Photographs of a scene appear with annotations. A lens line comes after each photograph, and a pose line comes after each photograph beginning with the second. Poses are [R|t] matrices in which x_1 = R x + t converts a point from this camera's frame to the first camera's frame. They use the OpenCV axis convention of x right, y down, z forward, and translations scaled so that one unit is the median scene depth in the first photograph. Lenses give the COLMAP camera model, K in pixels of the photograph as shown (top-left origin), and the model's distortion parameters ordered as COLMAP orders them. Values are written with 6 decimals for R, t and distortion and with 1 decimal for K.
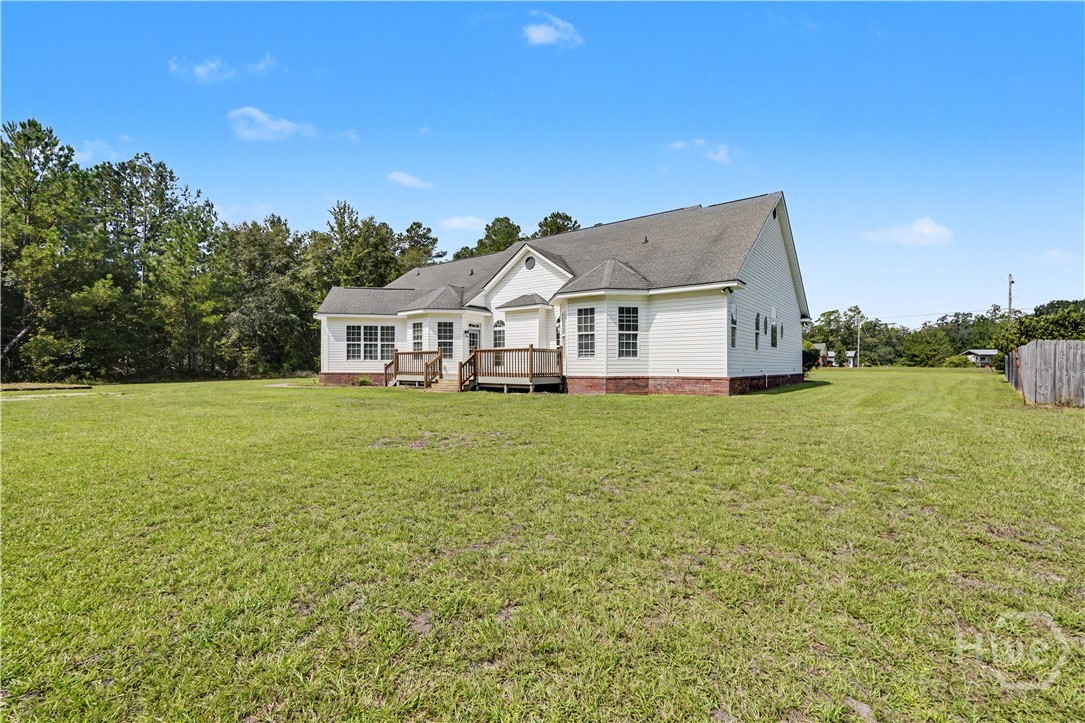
lens RADIAL K [[480.3, 0, 541.9], [0, 480.3, 364.4], [0, 0, 1]] dist [-0.003951, -0.000212]
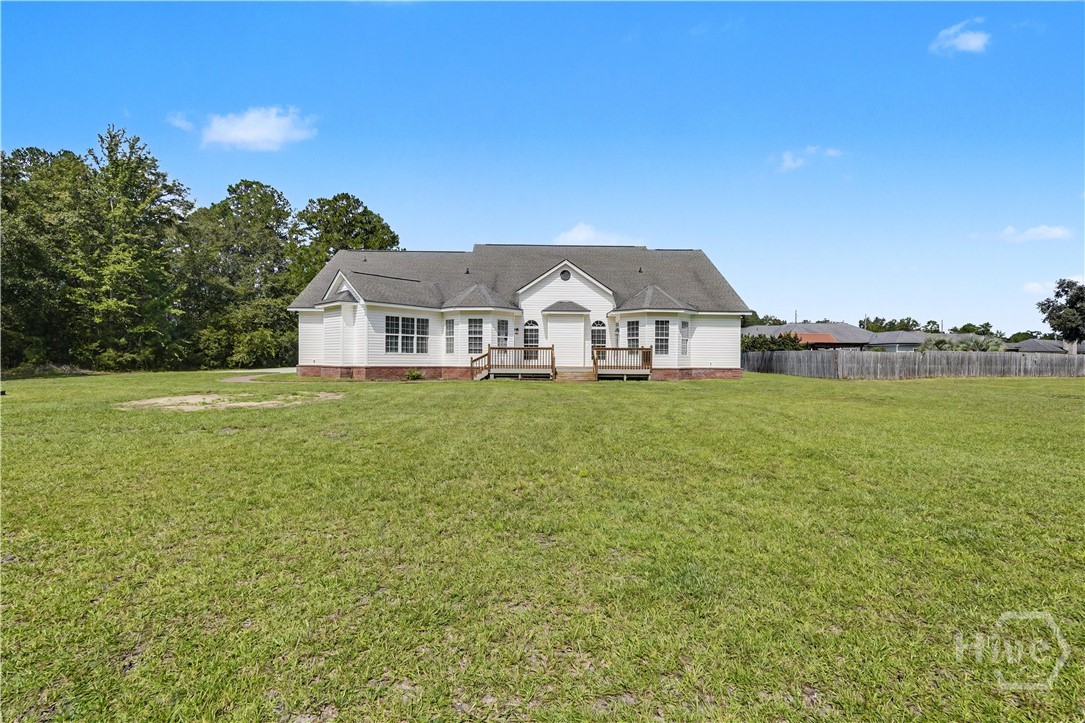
lens RADIAL K [[480.3, 0, 539.8], [0, 480.3, 361.4], [0, 0, 1]] dist [-0.003951, -0.000212]
pose [[0.775066, -0.000528, 0.631880, -0.808112], [-0.008514, 0.999900, 0.011278, -0.005848], [-0.631823, -0.014121, 0.774984, 0.089318]]
